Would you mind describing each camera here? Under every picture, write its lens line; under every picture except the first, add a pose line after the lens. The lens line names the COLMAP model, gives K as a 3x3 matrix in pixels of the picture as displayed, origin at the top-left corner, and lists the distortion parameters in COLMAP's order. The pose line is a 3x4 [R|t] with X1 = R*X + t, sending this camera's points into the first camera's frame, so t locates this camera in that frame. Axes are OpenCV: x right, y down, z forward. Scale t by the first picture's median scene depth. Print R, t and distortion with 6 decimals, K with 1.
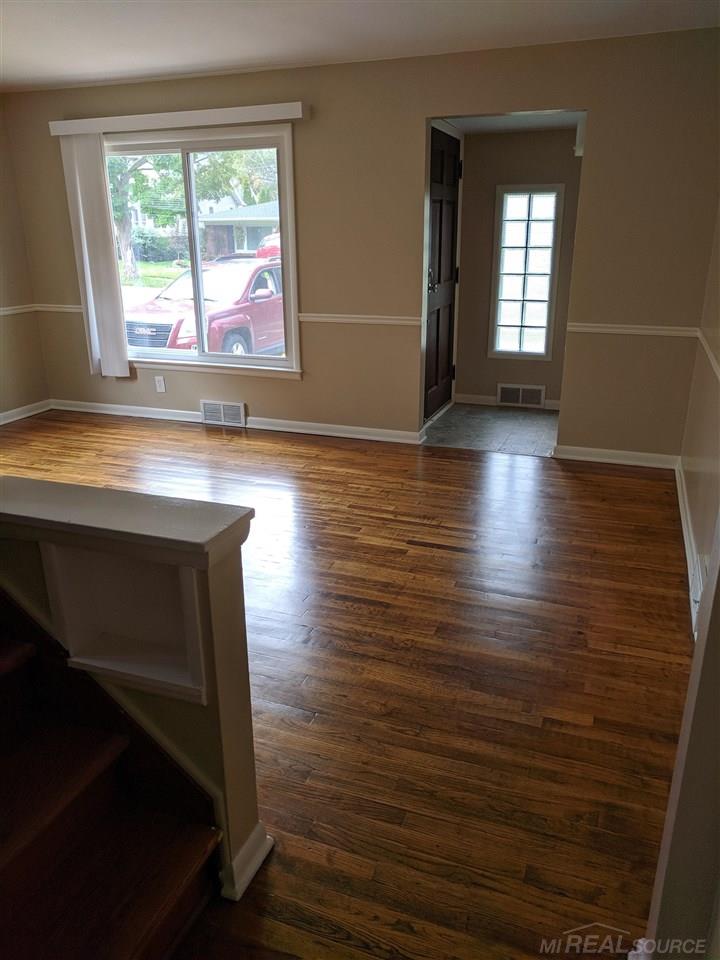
lens RADIAL K [[729.7, 0, 358.1], [0, 729.7, 474.9], [0, 0, 1]] dist [-0.003901, 0.022491]
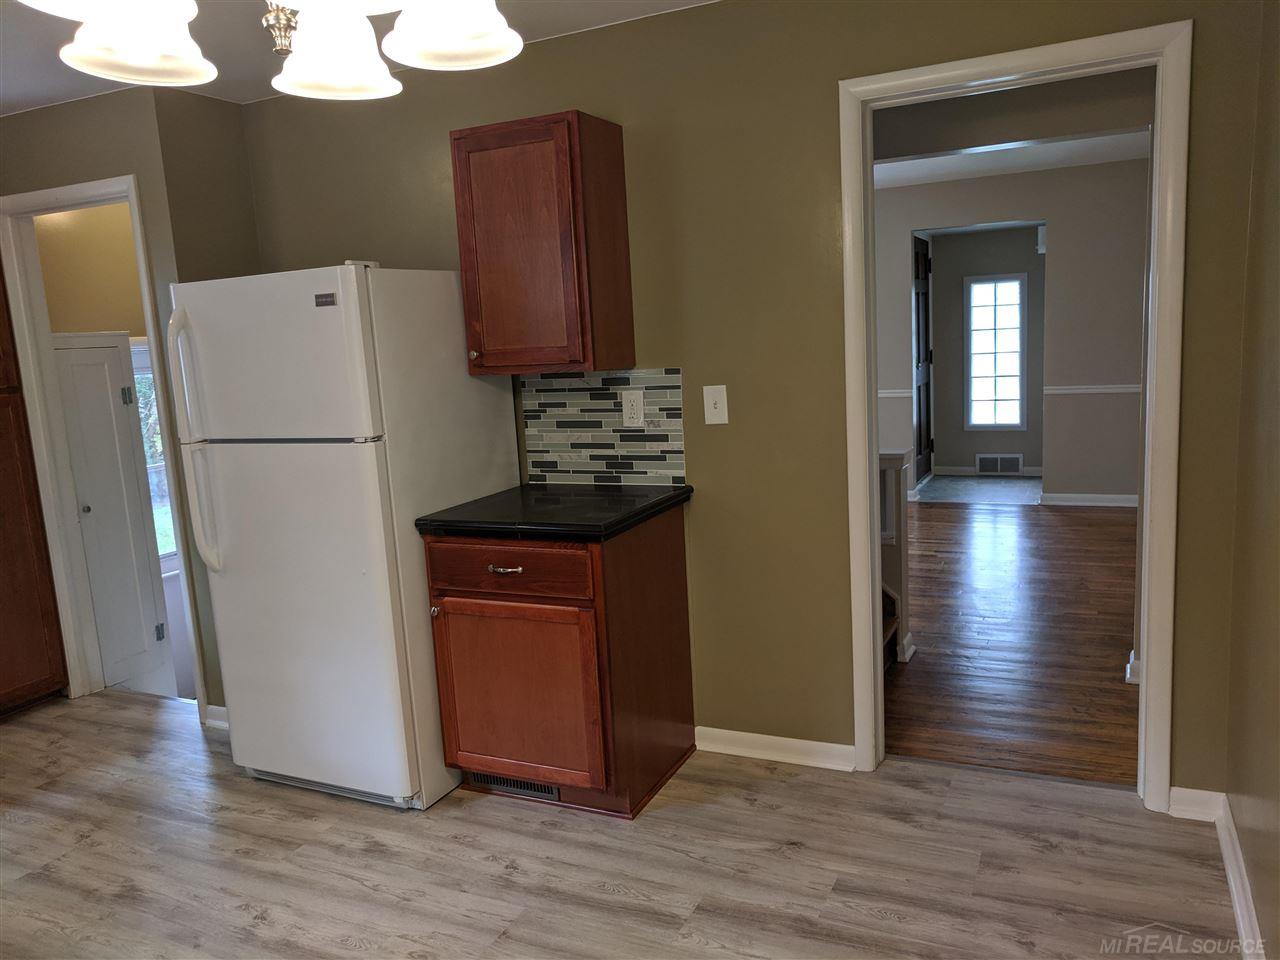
lens RADIAL K [[972.9, 0, 646.0], [0, 972.9, 485.8], [0, 0, 1]] dist [-0.003901, 0.022491]
pose [[0.995077, -0.037565, -0.091715, -0.166180], [0.021854, 0.985774, -0.166652, 0.152912], [0.096670, 0.163827, 0.981741, -0.448221]]
